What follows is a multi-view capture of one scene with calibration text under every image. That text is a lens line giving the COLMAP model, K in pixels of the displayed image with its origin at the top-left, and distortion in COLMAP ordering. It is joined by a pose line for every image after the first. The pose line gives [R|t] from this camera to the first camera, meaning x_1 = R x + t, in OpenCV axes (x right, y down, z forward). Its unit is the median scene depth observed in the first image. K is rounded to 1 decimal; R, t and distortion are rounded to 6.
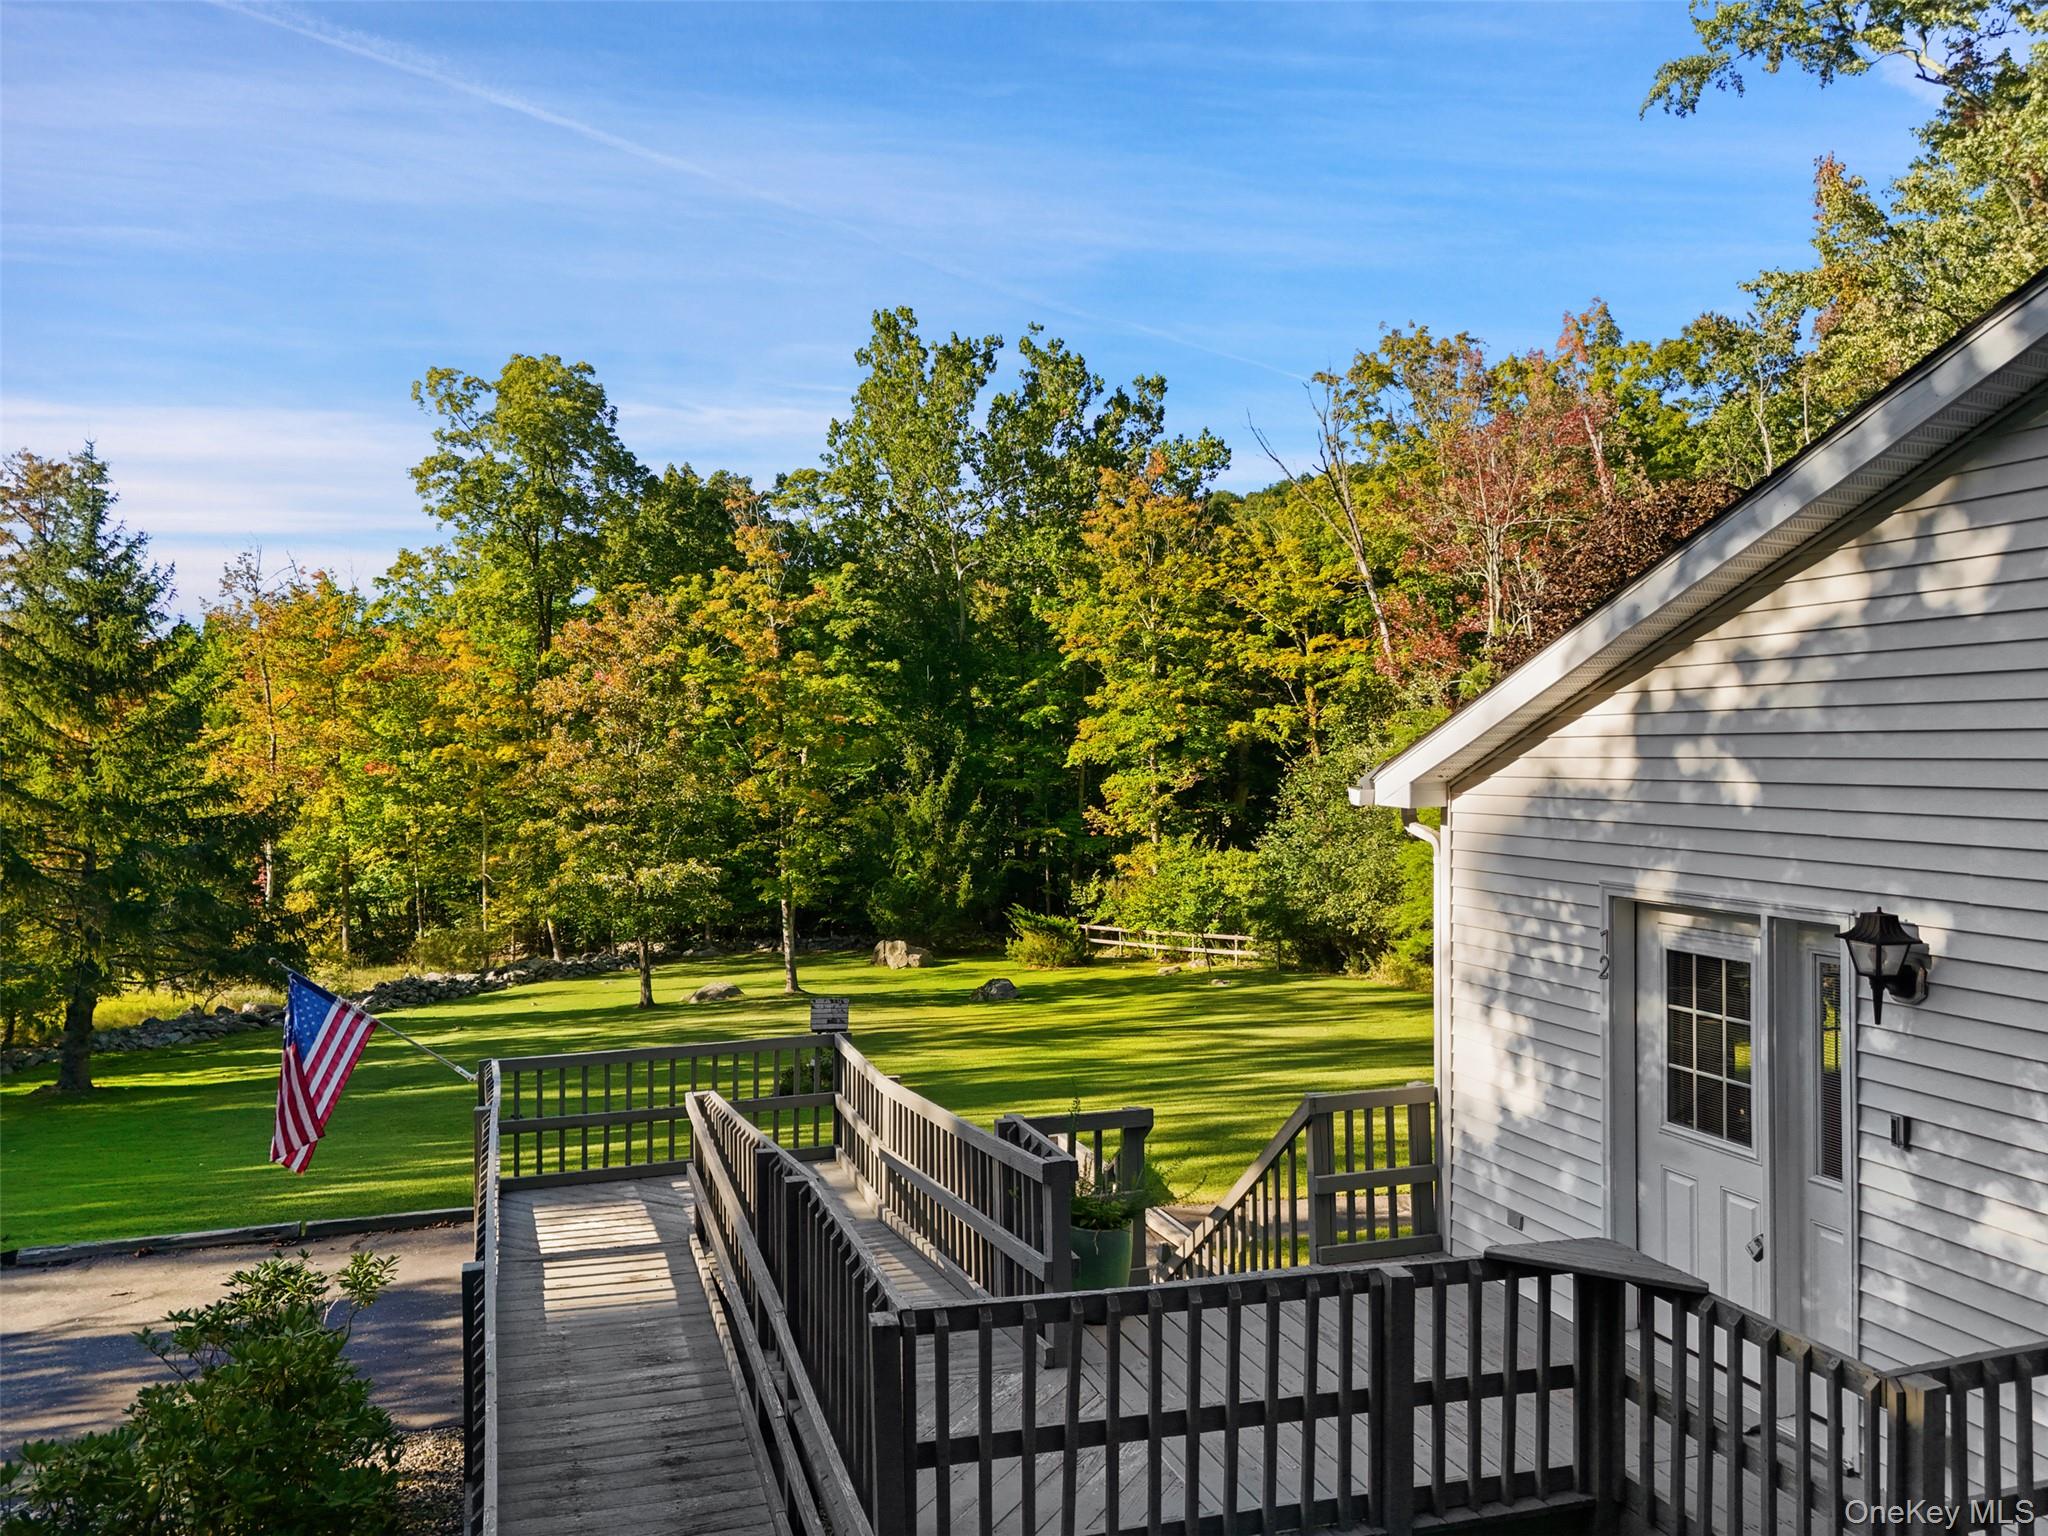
lens RADIAL K [[1467.2, 0, 1025.9], [0, 1467.2, 771.9], [0, 0, 1]] dist [0.023991, -0.040668]
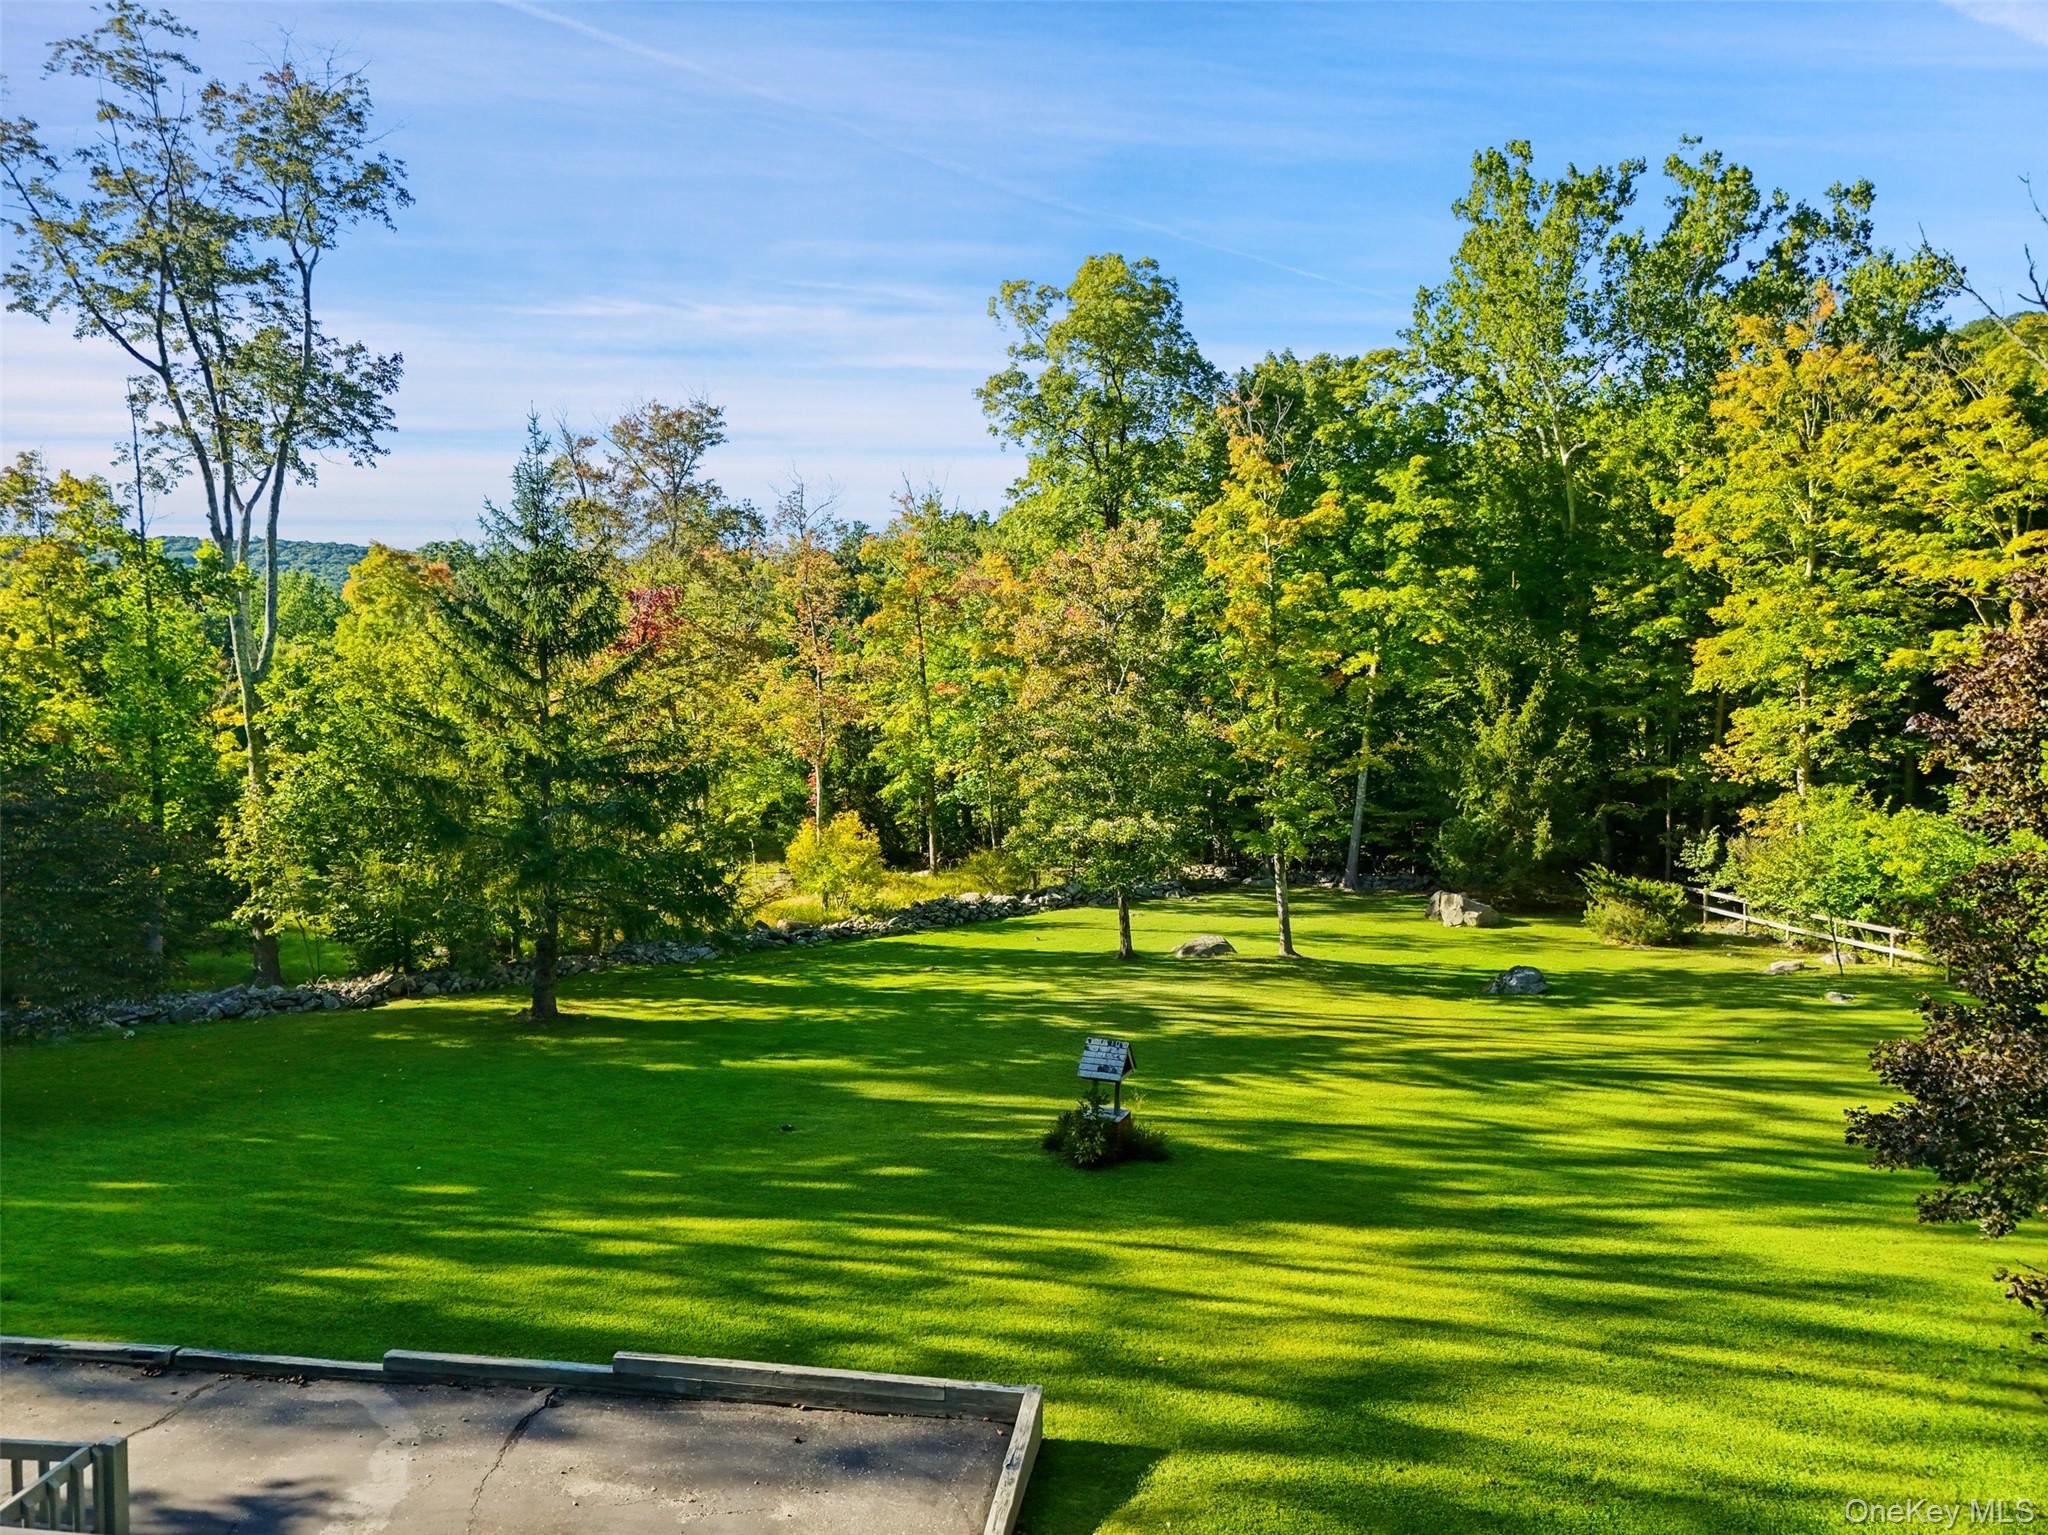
lens RADIAL K [[1467.2, 0, 1014.2], [0, 1467.2, 771.3], [0, 0, 1]] dist [0.023991, -0.040668]
pose [[0.880243, 0.042661, -0.472602, 0.089642], [-0.002696, 0.996384, 0.084922, -0.030124], [0.474516, -0.073478, 0.877175, 0.109401]]
